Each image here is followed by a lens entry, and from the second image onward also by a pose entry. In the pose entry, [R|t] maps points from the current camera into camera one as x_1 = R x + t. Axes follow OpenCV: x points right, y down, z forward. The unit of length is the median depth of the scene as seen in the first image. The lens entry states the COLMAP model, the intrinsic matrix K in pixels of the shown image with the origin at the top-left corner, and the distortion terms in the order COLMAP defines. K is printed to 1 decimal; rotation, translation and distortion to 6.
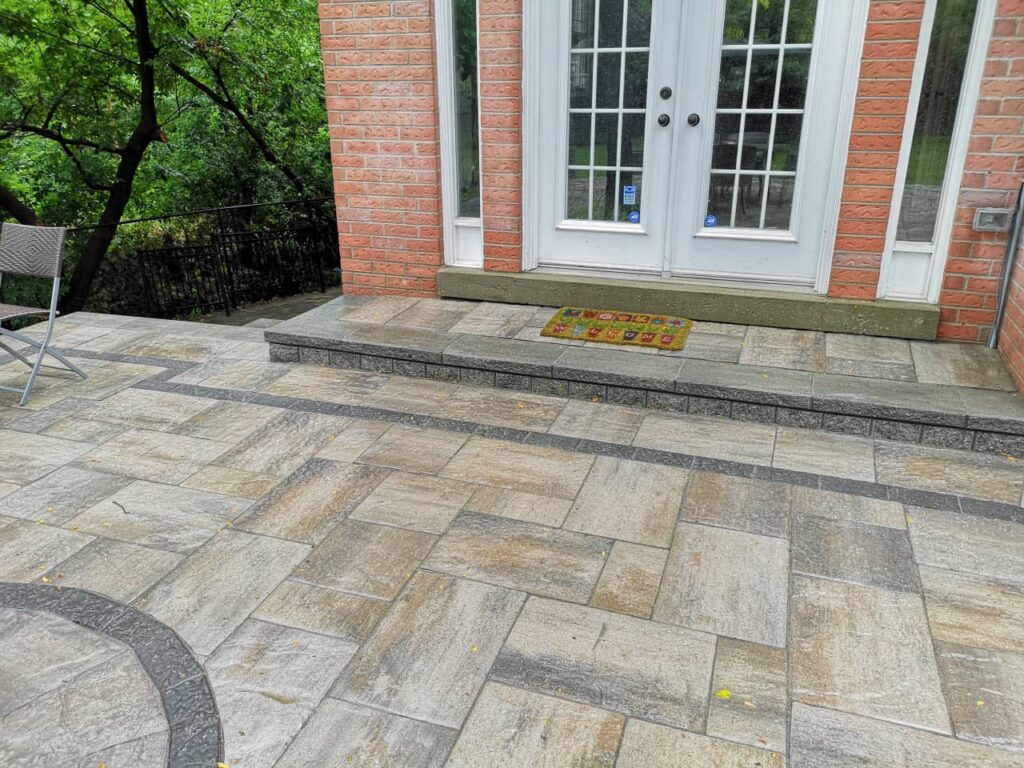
lens RADIAL K [[793.1, 0, 512.0], [0, 793.1, 384.0], [0, 0, 1]] dist [0.051036, -0.036160]
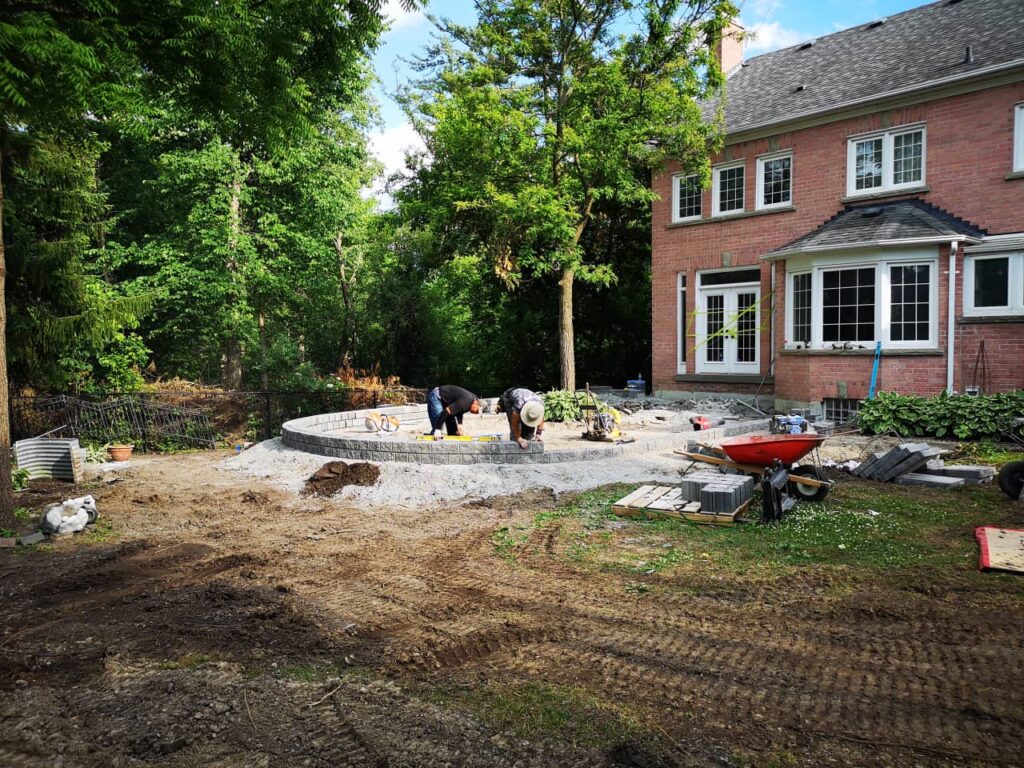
lens RADIAL K [[793.1, 0, 512.0], [0, 793.1, 384.0], [0, 0, 1]] dist [0.051036, -0.036160]
pose [[0.895660, 0.022096, -0.444190, 0.961605], [-0.163021, 0.945559, -0.281678, 1.175838], [0.413784, 0.324700, 0.850501, -2.740126]]
